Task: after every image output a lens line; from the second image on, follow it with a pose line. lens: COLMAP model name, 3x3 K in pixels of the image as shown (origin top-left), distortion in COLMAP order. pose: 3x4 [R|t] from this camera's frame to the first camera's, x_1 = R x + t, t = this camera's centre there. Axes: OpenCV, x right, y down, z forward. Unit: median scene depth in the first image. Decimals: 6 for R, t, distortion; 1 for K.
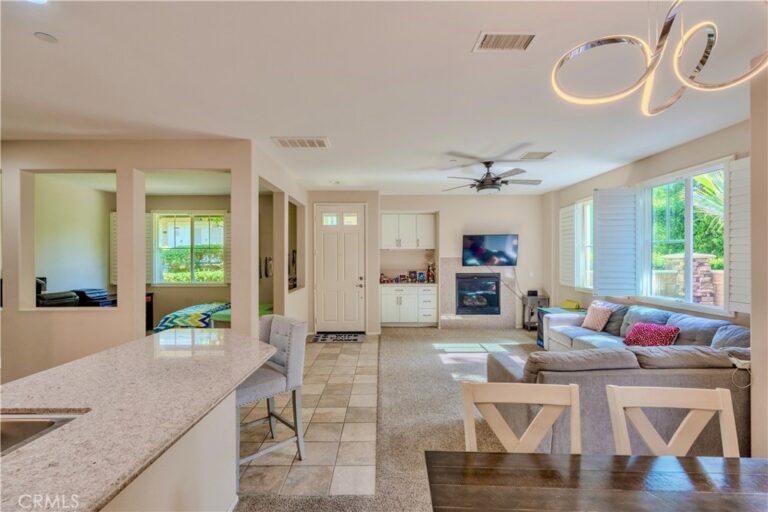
lens RADIAL K [[338.6, 0, 384.0], [0, 338.6, 256.0], [0, 0, 1]] dist [-0.000021, -0.000161]
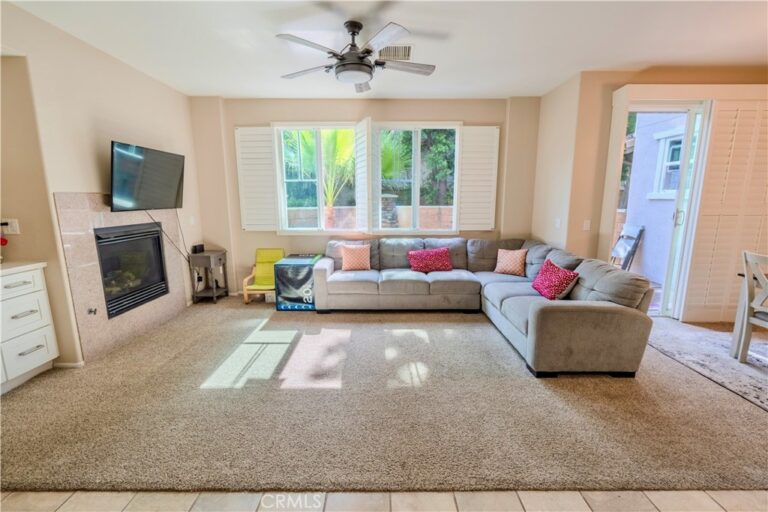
lens RADIAL K [[338.6, 0, 384.0], [0, 338.6, 256.0], [0, 0, 1]] dist [-0.000021, -0.000161]
pose [[0.004628, -0.167751, 0.985818, -0.222339], [-0.002909, 0.985823, 0.167766, 0.010314], [-0.999985, -0.003644, 0.004074, 0.626703]]
